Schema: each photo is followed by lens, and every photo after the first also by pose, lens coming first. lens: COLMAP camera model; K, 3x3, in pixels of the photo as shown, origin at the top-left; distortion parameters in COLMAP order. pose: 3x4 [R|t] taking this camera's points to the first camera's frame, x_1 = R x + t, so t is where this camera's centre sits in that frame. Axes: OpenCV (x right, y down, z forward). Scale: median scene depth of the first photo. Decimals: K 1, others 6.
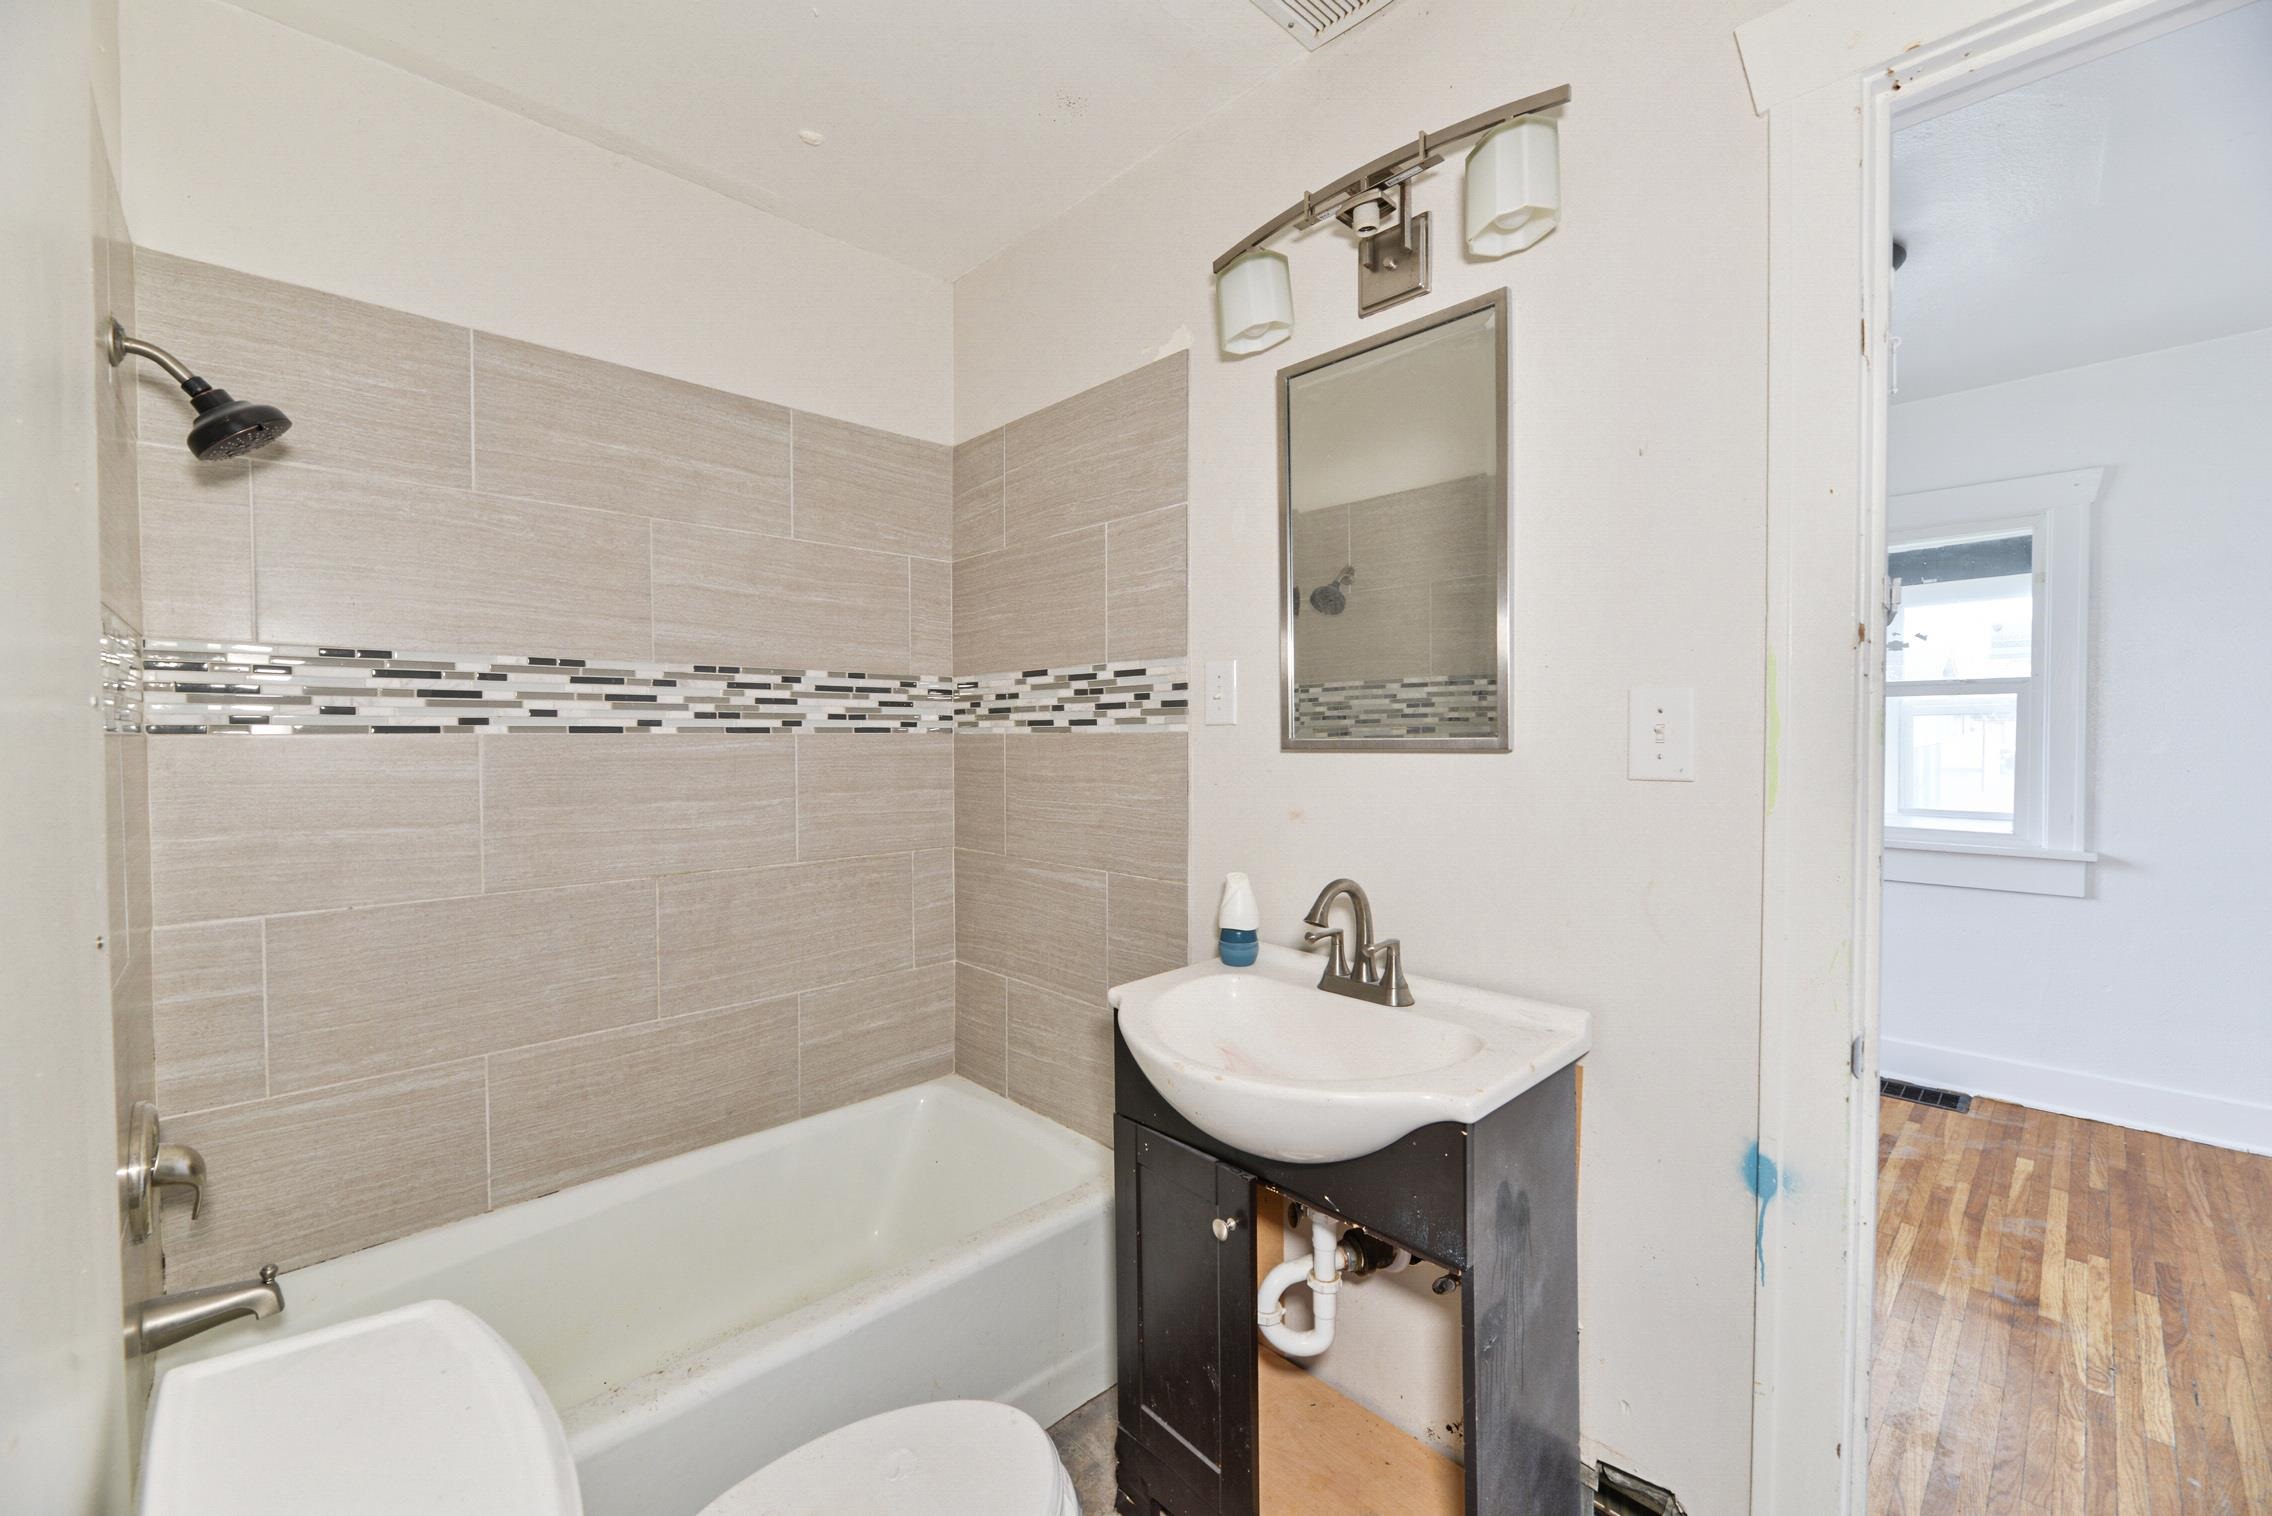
lens RADIAL K [[919.5, 0, 1133.8], [0, 919.5, 760.9], [0, 0, 1]] dist [-0.001022, 0.000267]
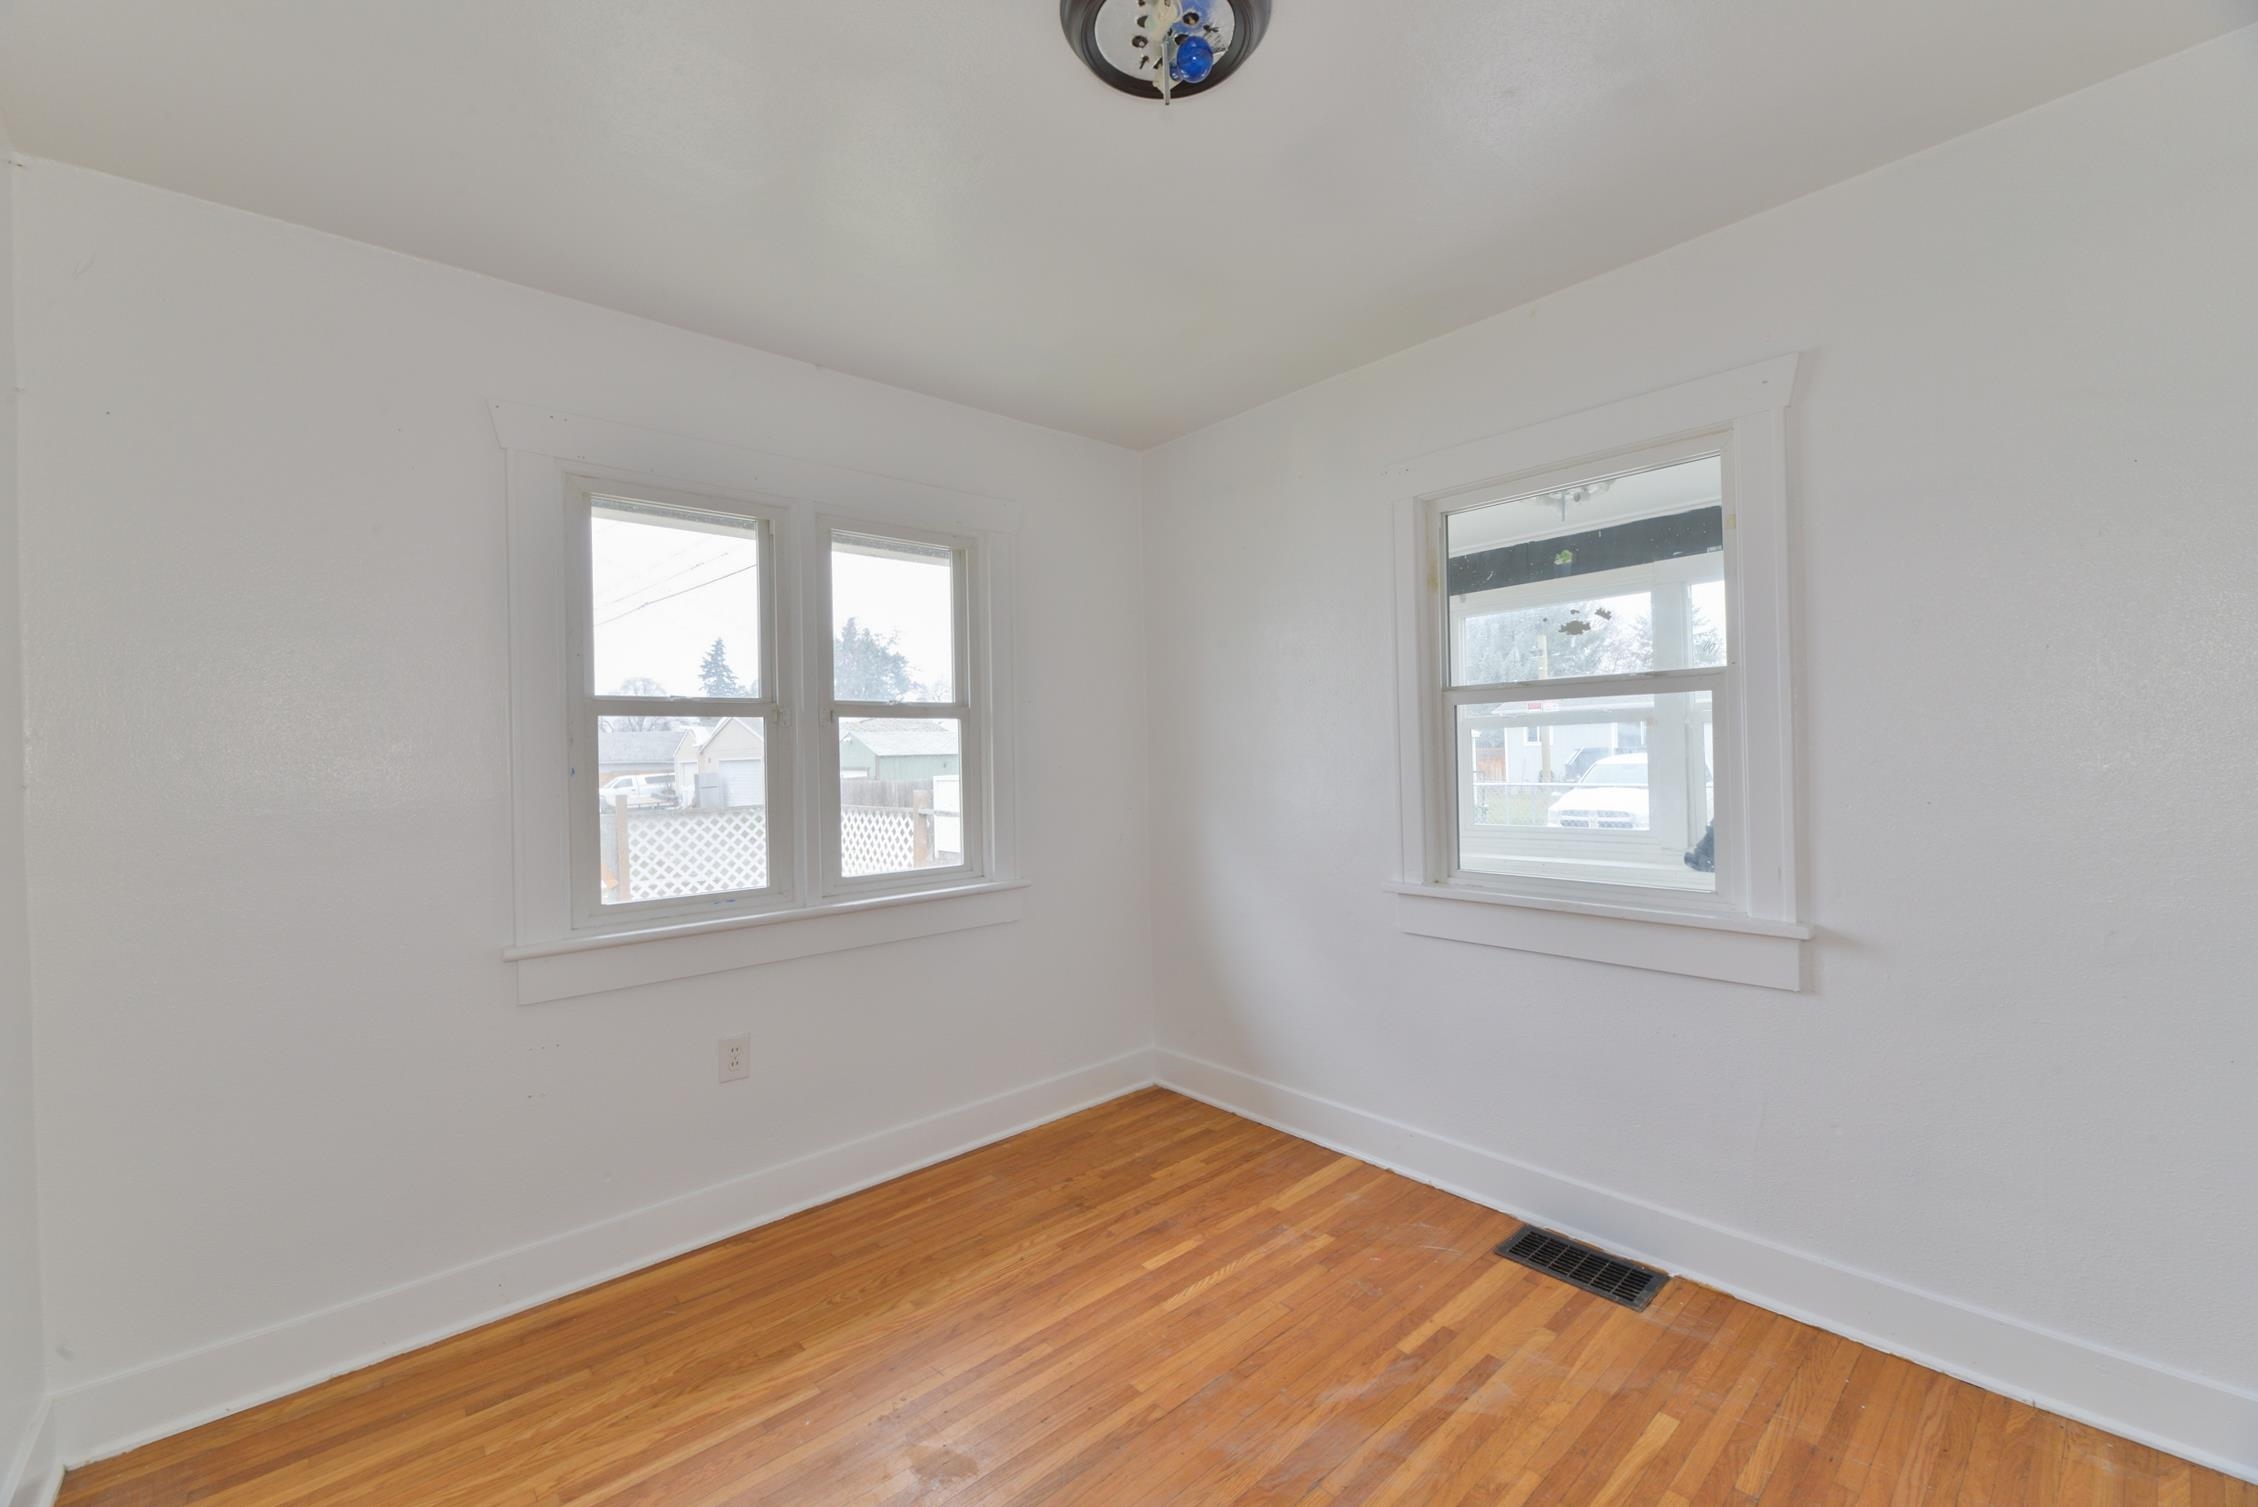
lens RADIAL K [[913.8, 0, 1130.7], [0, 913.8, 752.9], [0, 0, 1]] dist [-0.001022, 0.000267]
pose [[0.999095, -0.018793, -0.038156, 0.579822], [0.017974, 0.999603, -0.021683, -0.019984], [0.038549, 0.020978, 0.999036, 0.313848]]
